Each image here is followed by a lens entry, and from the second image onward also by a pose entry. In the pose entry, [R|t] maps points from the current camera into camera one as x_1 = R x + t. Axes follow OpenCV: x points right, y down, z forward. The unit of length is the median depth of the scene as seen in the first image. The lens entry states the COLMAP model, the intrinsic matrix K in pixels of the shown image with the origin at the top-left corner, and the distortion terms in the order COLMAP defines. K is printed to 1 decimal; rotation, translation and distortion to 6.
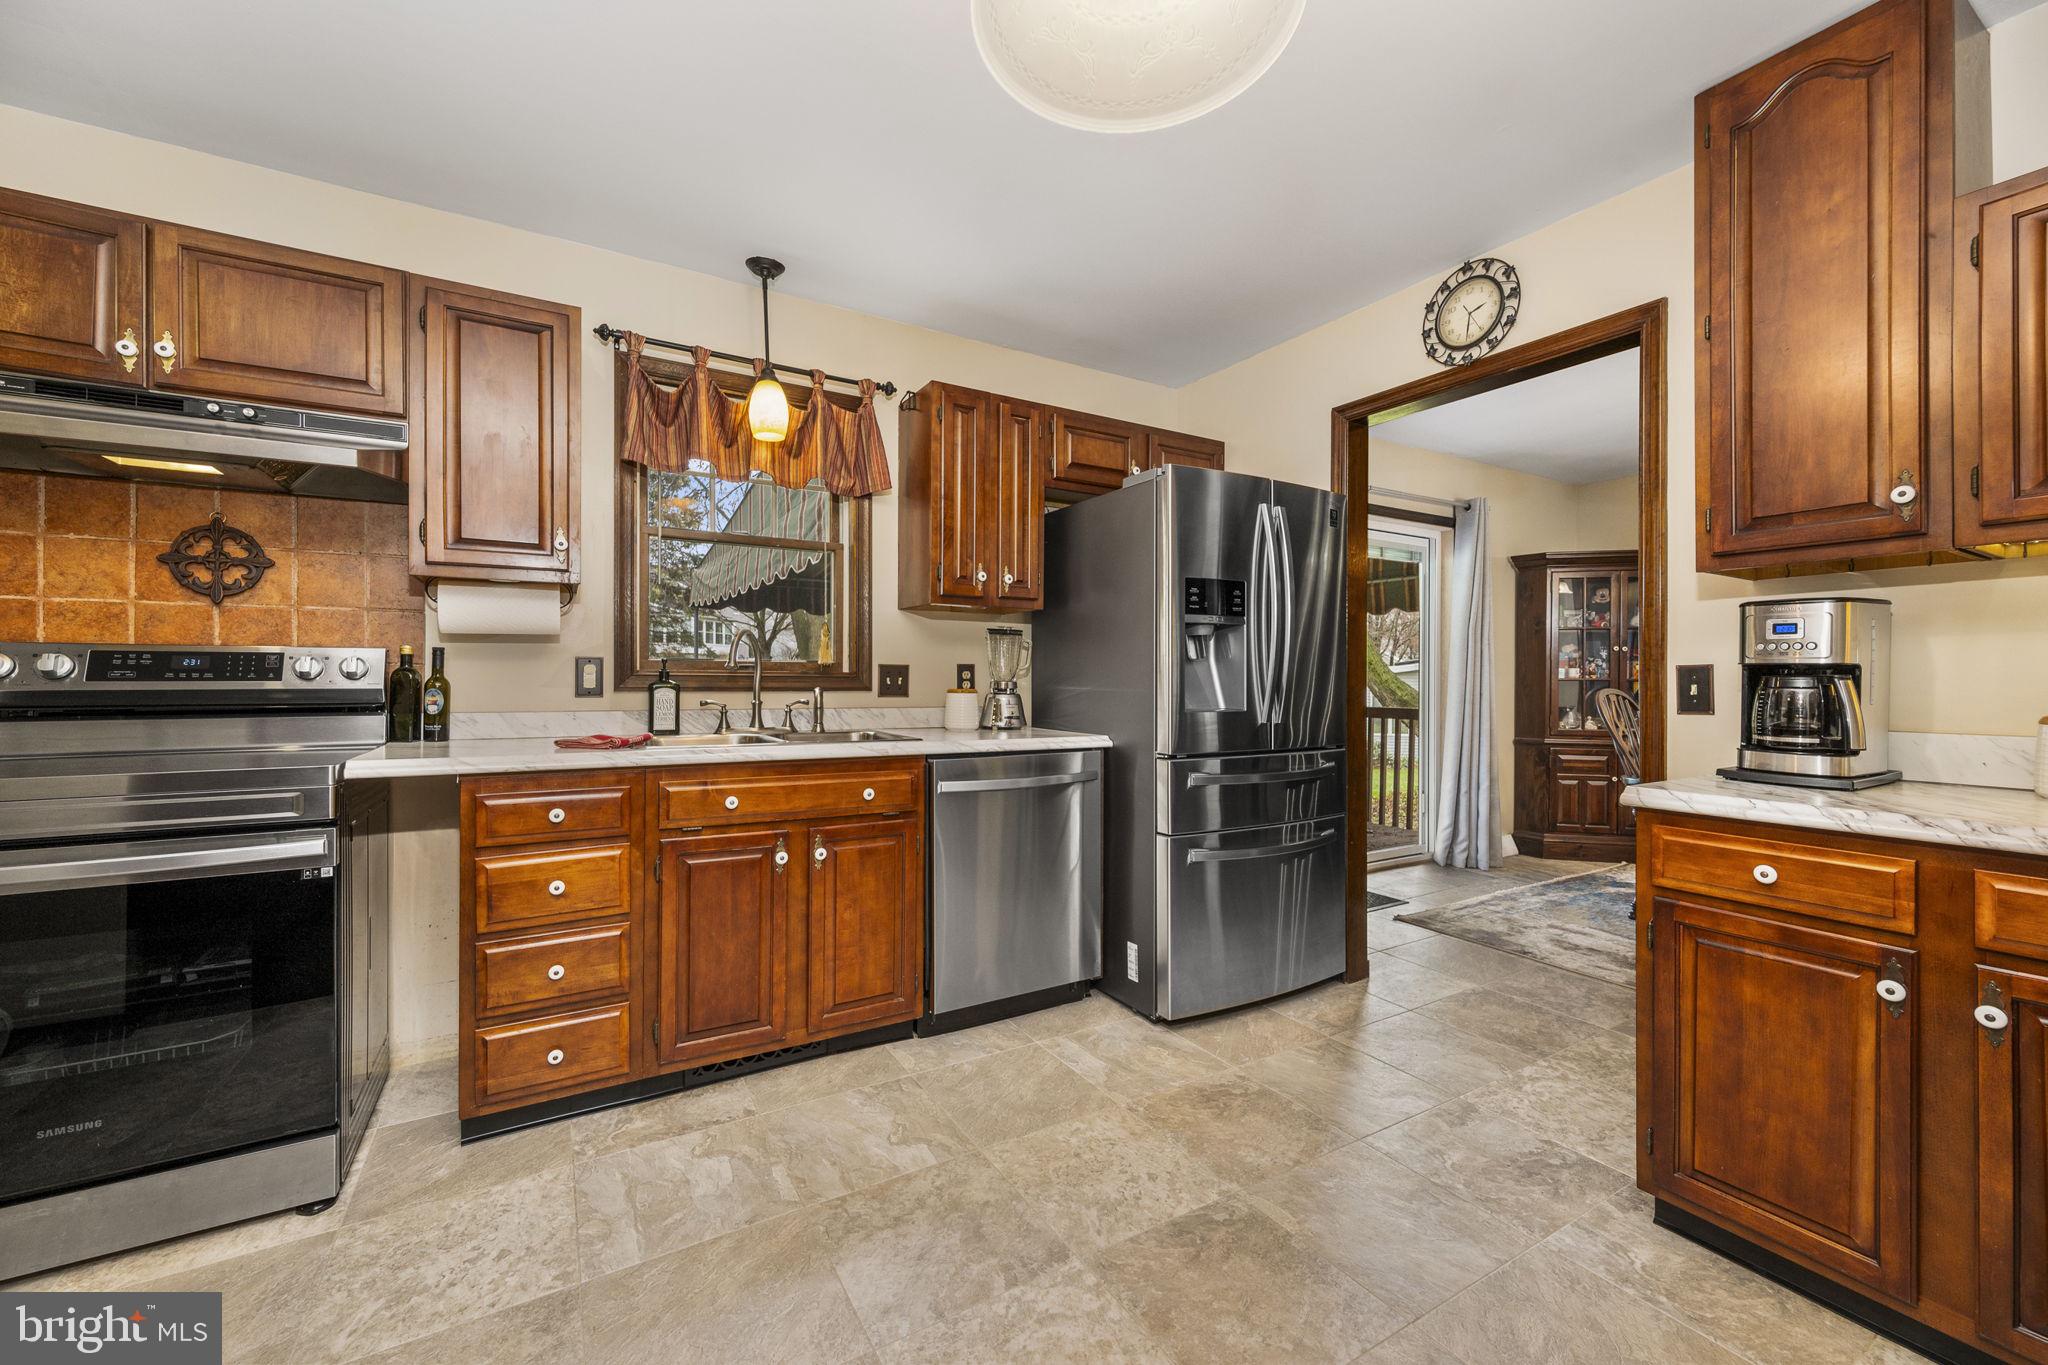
lens RADIAL K [[806.6, 0, 1024.0], [0, 806.6, 682.5], [0, 0, 1]] dist [0.000329, 0.000325]
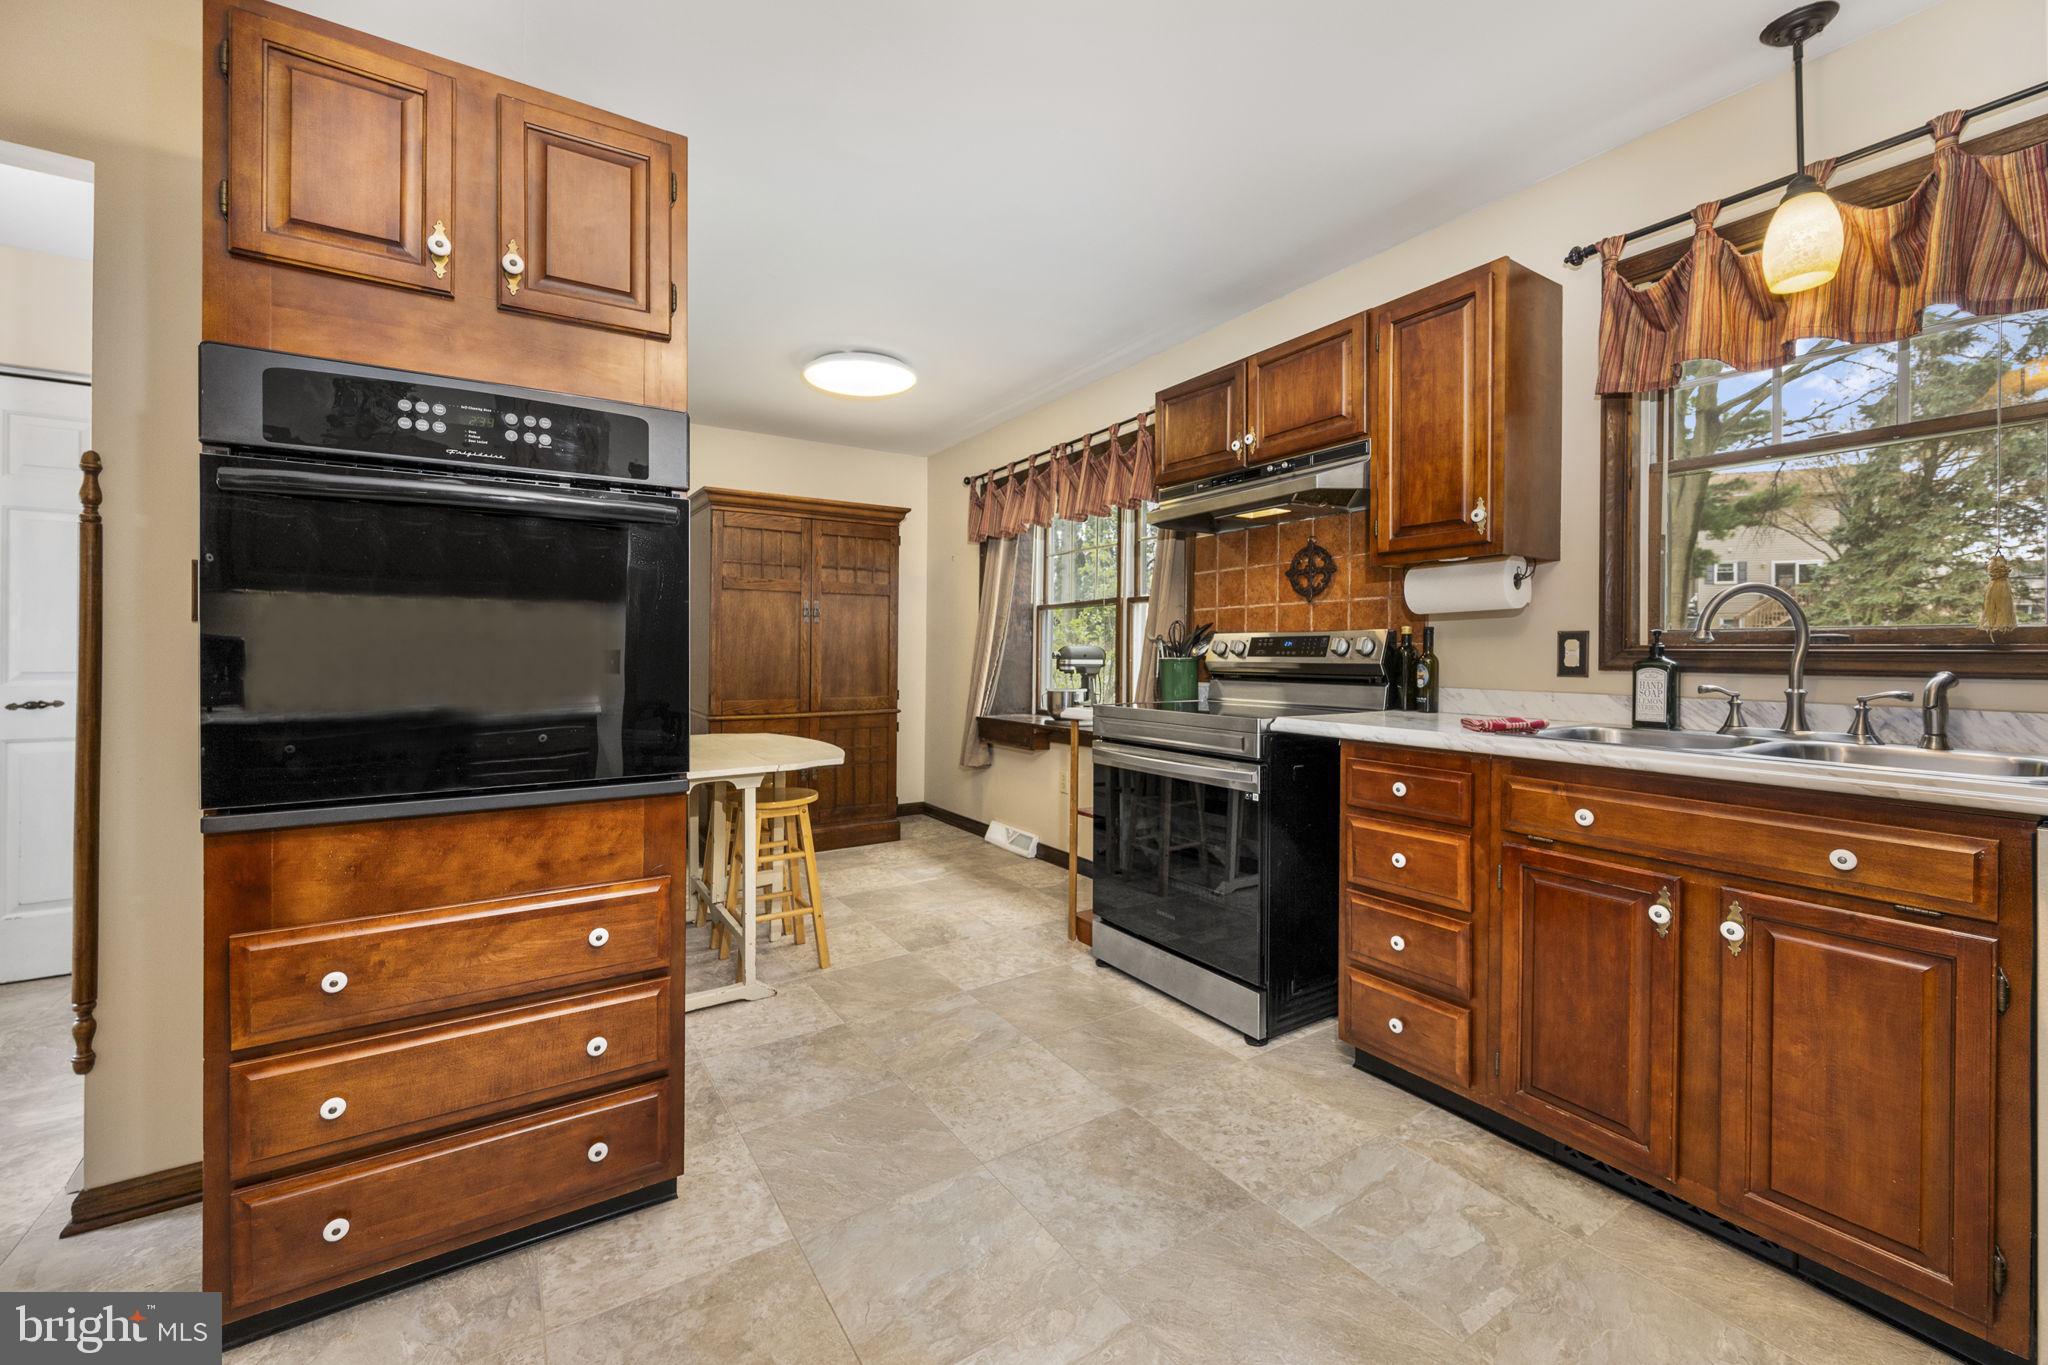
lens RADIAL K [[824.6, 0, 1026.8], [0, 824.6, 652.6], [0, 0, 1]] dist [-0.000460, -0.000002]
pose [[0.034429, -0.002772, -0.999403, 0.408463], [-0.007944, 0.999964, -0.003047, -0.000856], [0.999376, 0.008044, 0.034406, 0.452558]]
